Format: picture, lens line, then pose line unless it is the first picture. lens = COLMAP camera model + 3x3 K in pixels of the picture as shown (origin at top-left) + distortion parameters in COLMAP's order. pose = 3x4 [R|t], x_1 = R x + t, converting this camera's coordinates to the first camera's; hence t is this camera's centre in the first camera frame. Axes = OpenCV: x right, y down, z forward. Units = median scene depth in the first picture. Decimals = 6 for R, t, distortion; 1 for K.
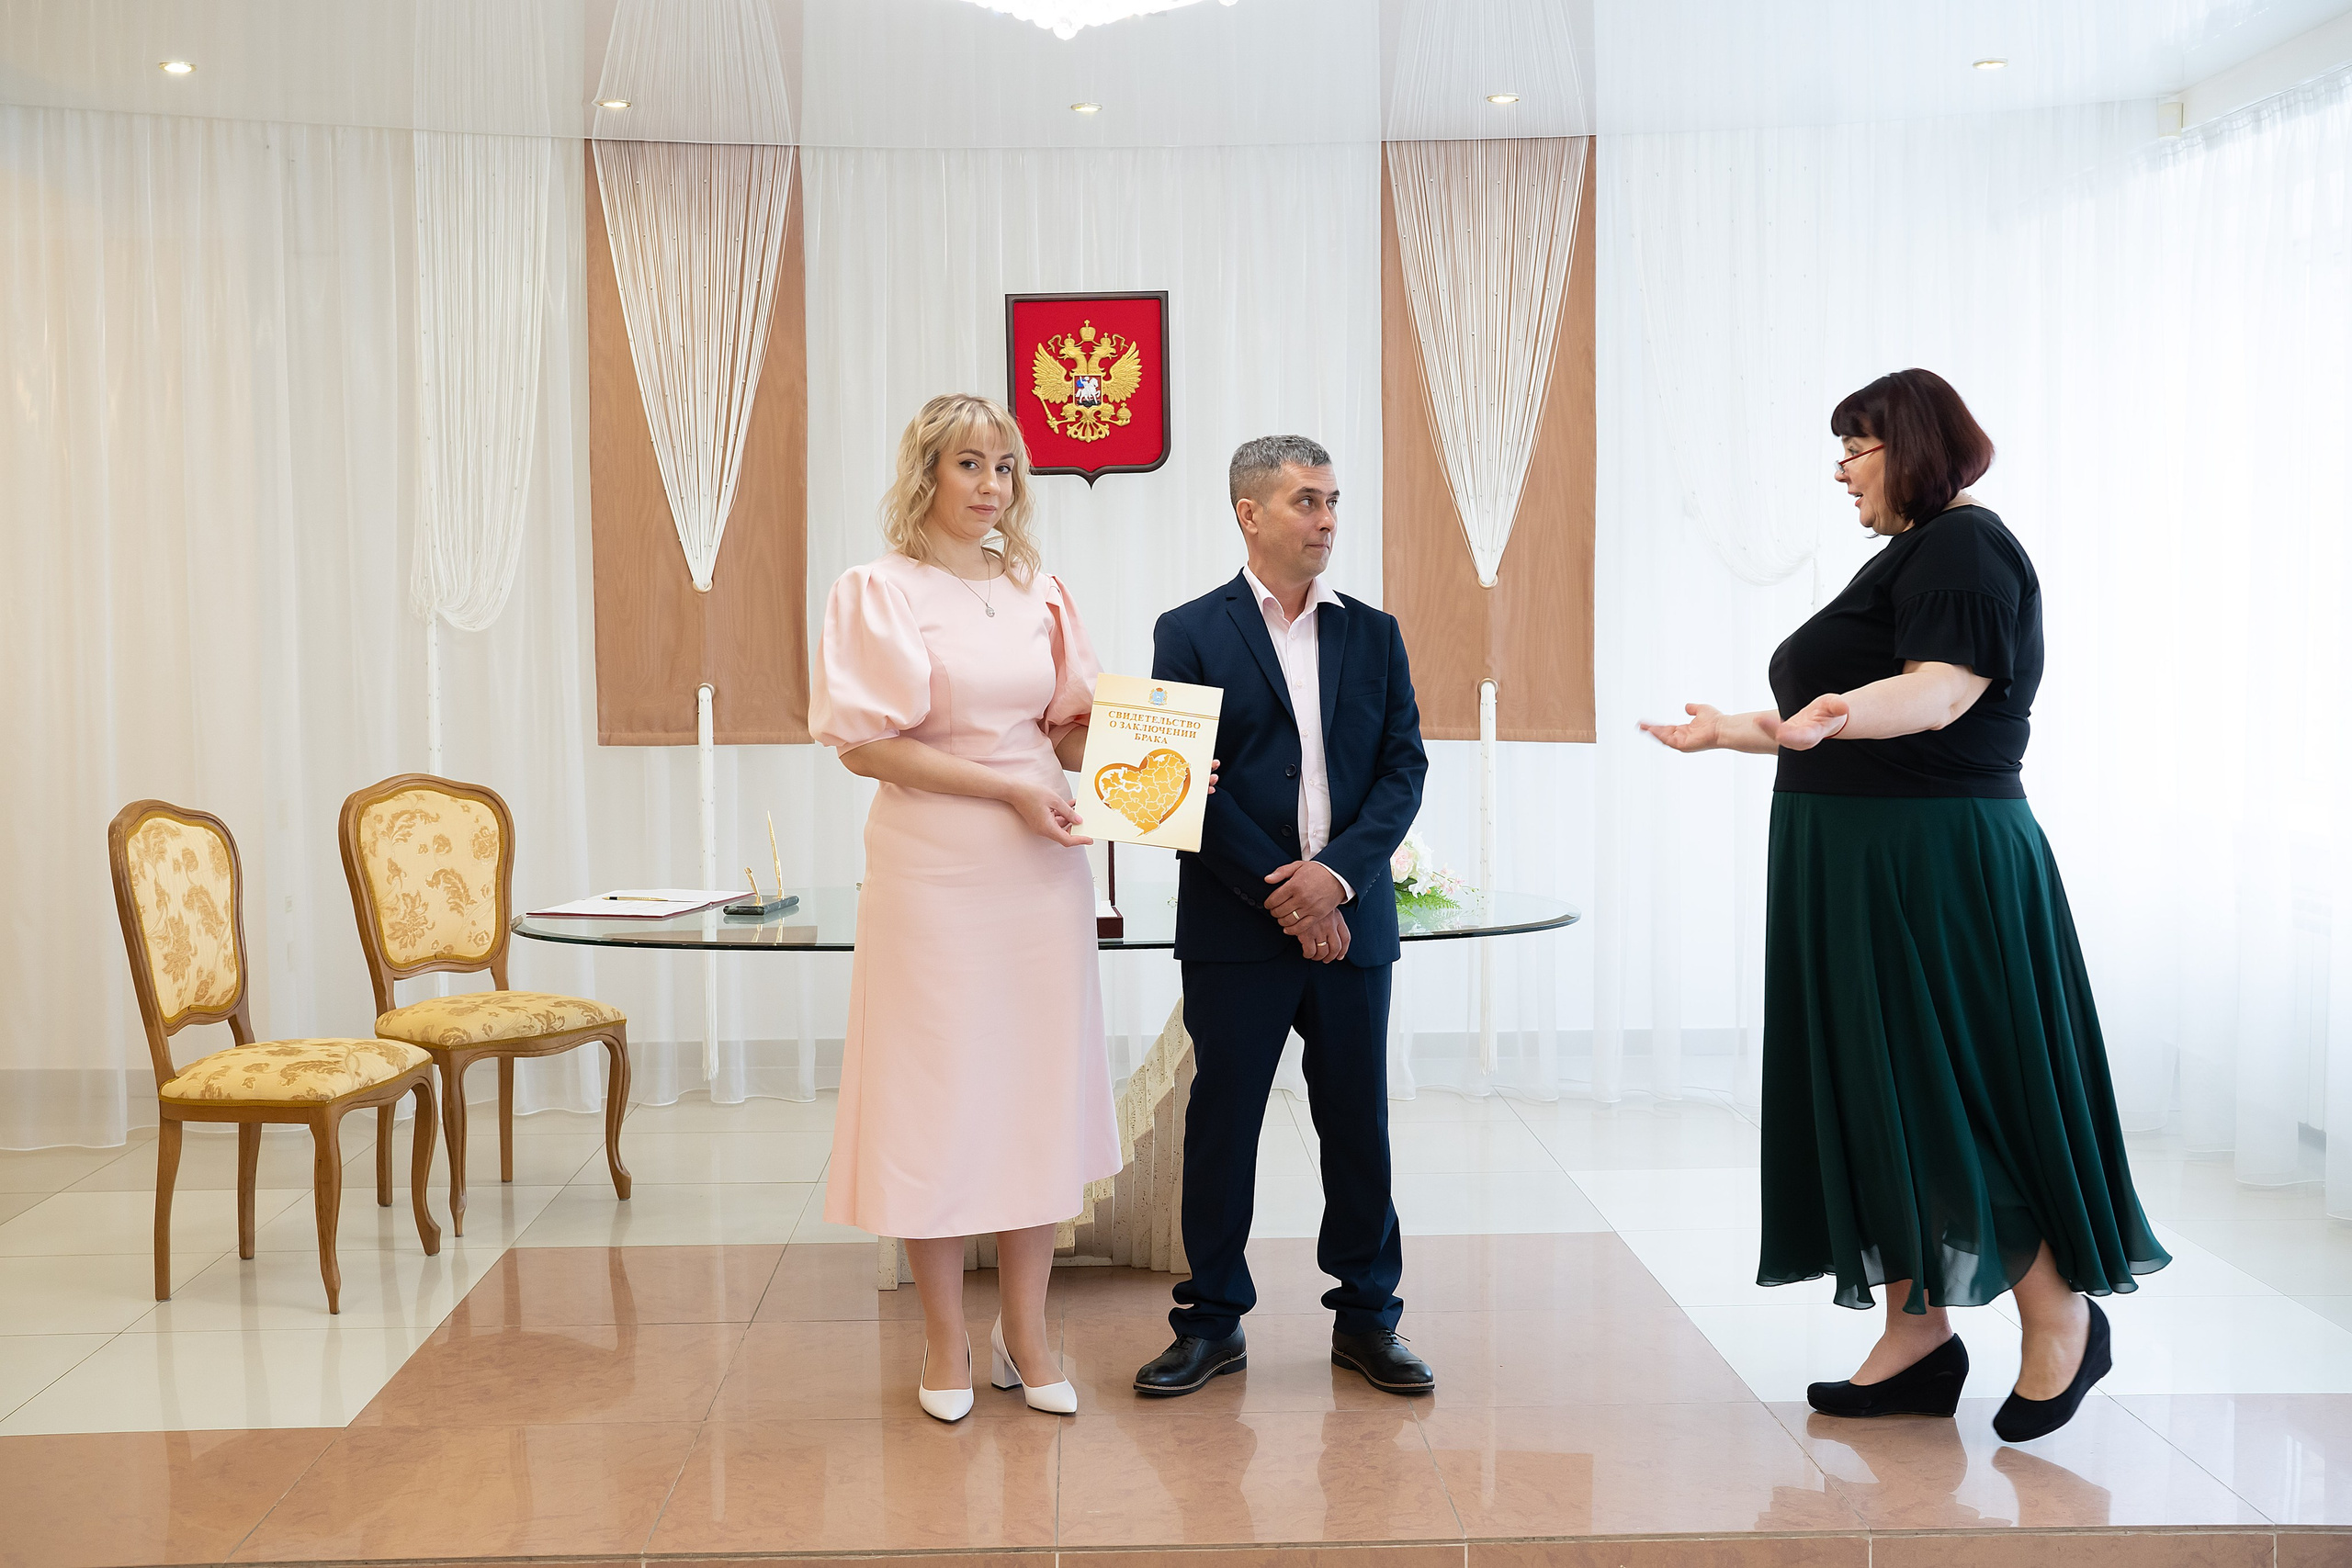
lens RADIAL K [[2621.8, 0, 1176.0], [0, 2621.8, 784.0], [0, 0, 1]] dist [-0.131870, 0.181324]
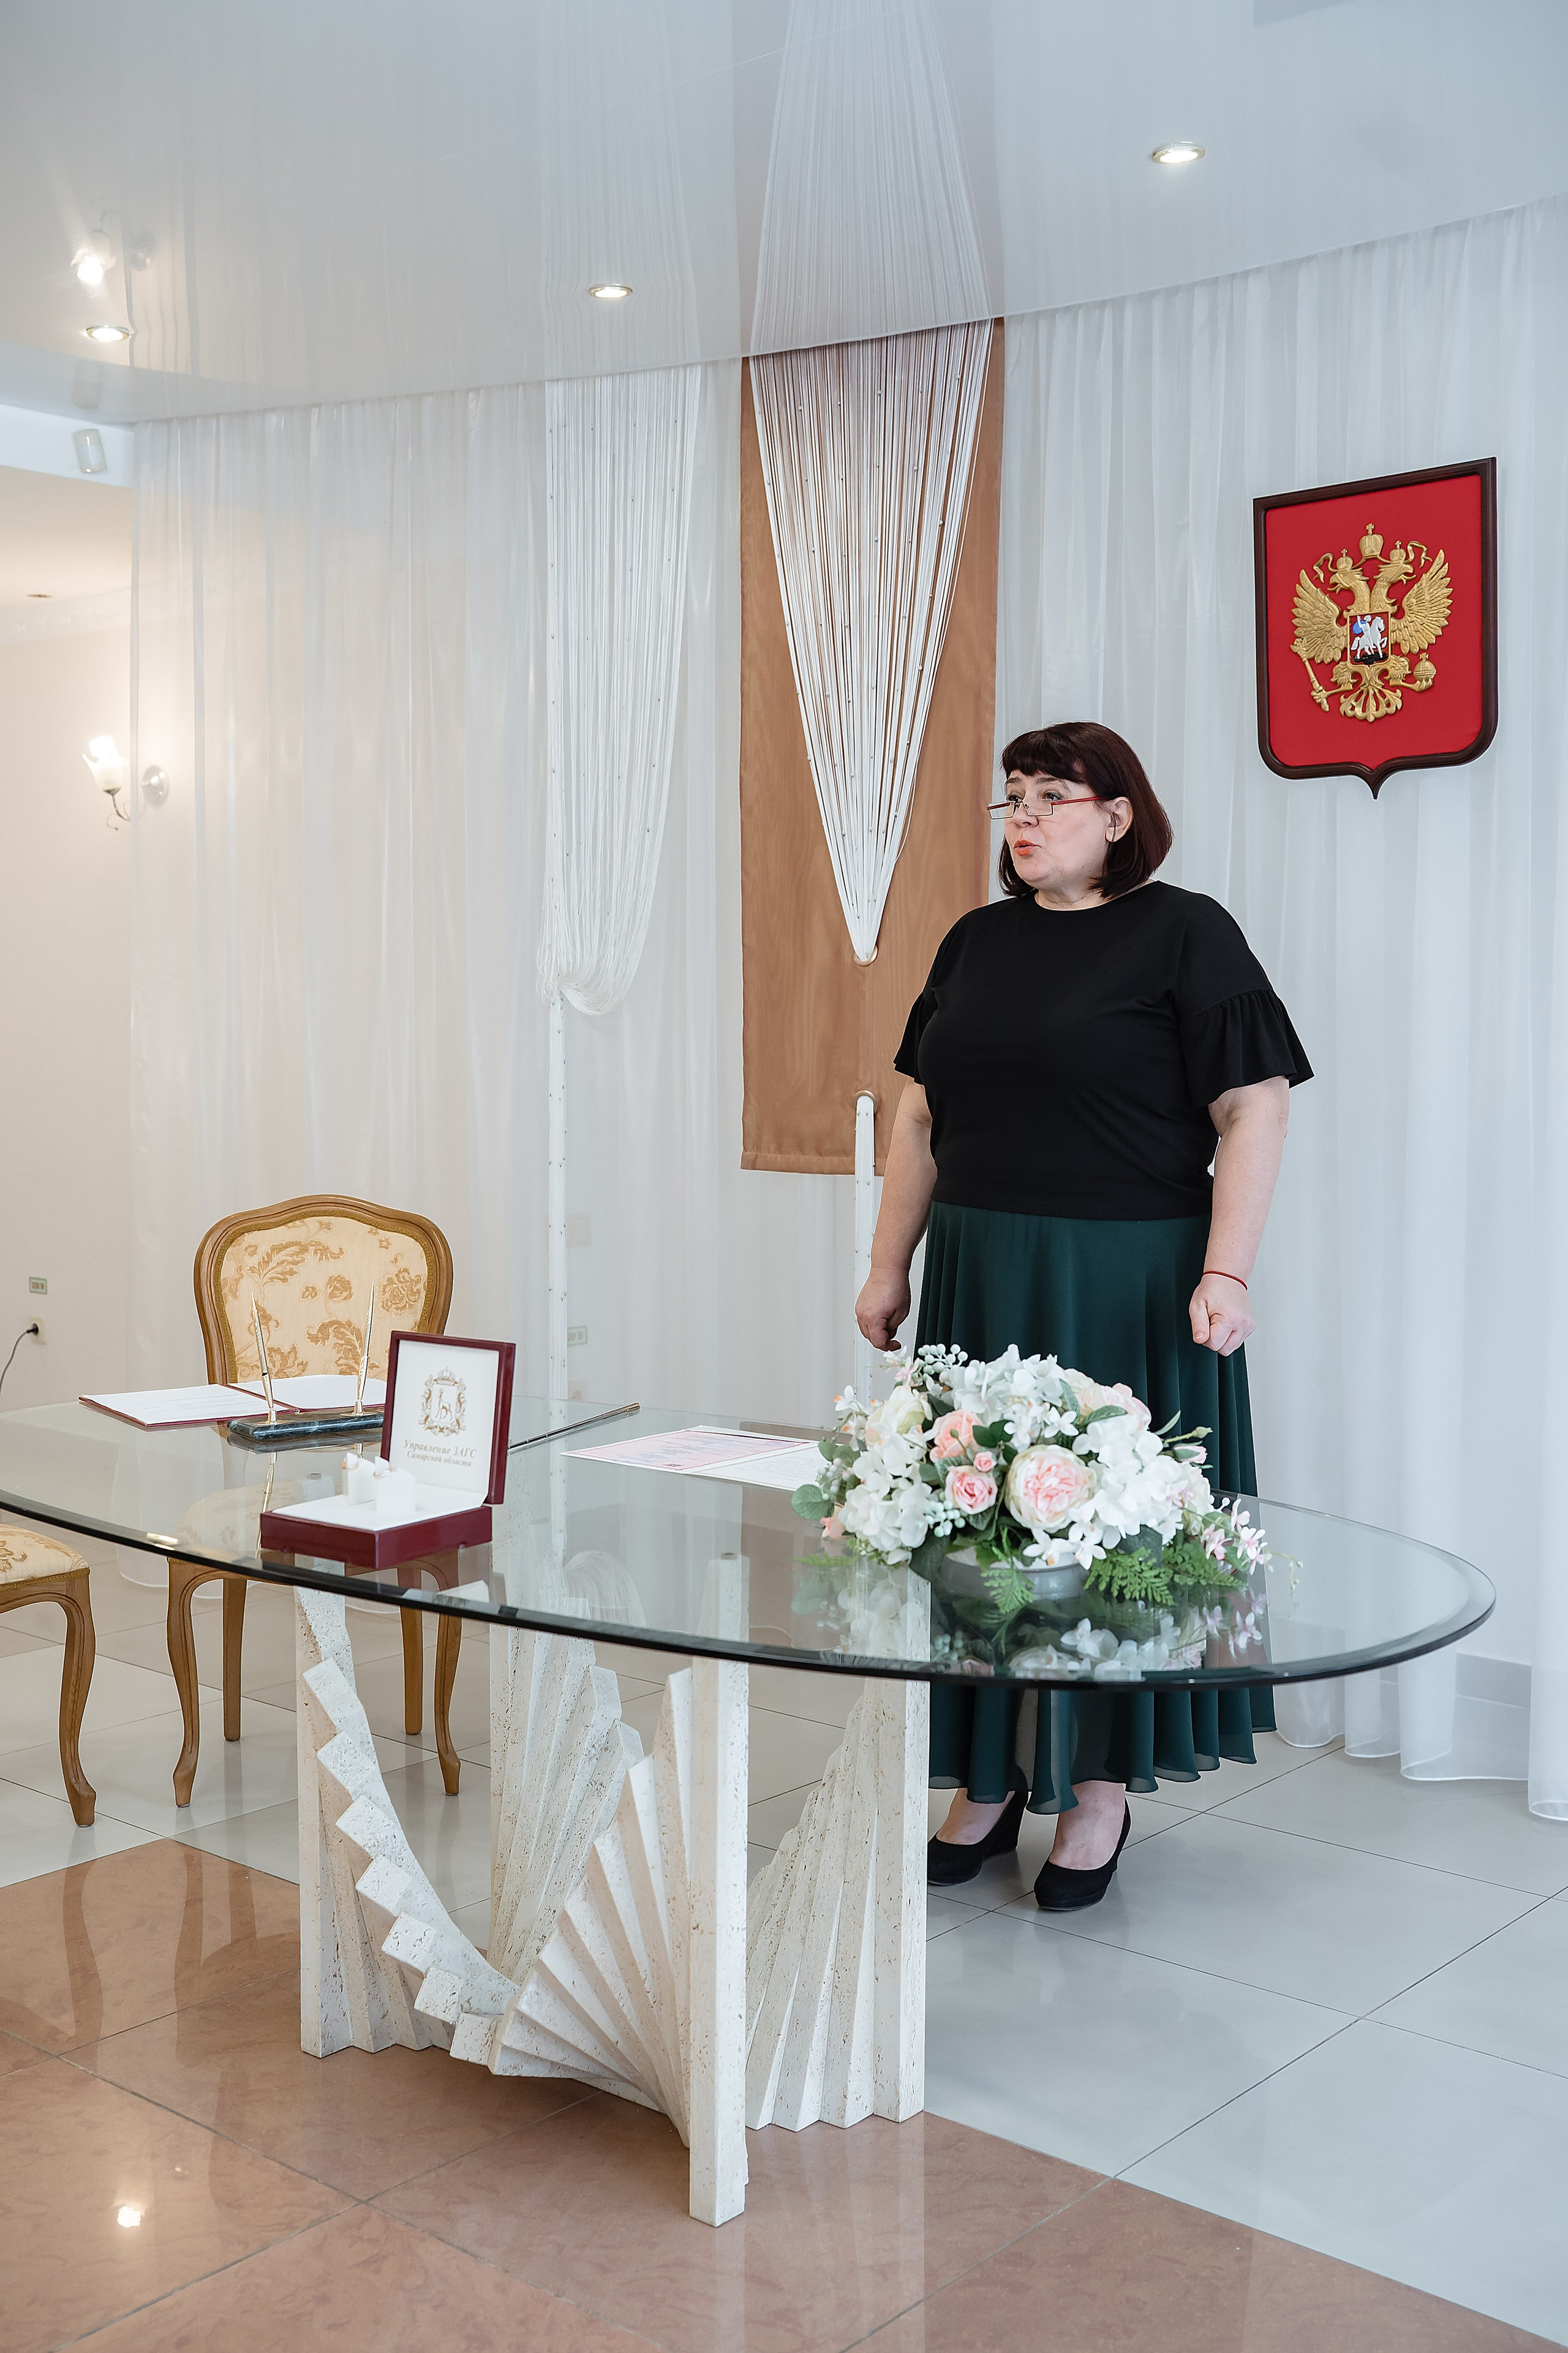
lens RADIAL K [[2477.9, 0, 784.0], [0, 2477.9, 1176.5], [0, 0, 1]] dist [-0.018901, -0.012296]
pose [[0.729349, 0.051050, -0.682234, 0.273547], [-0.049493, 0.998536, 0.021808, -0.028322], [0.682349, 0.017861, 0.730809, 0.476888]]
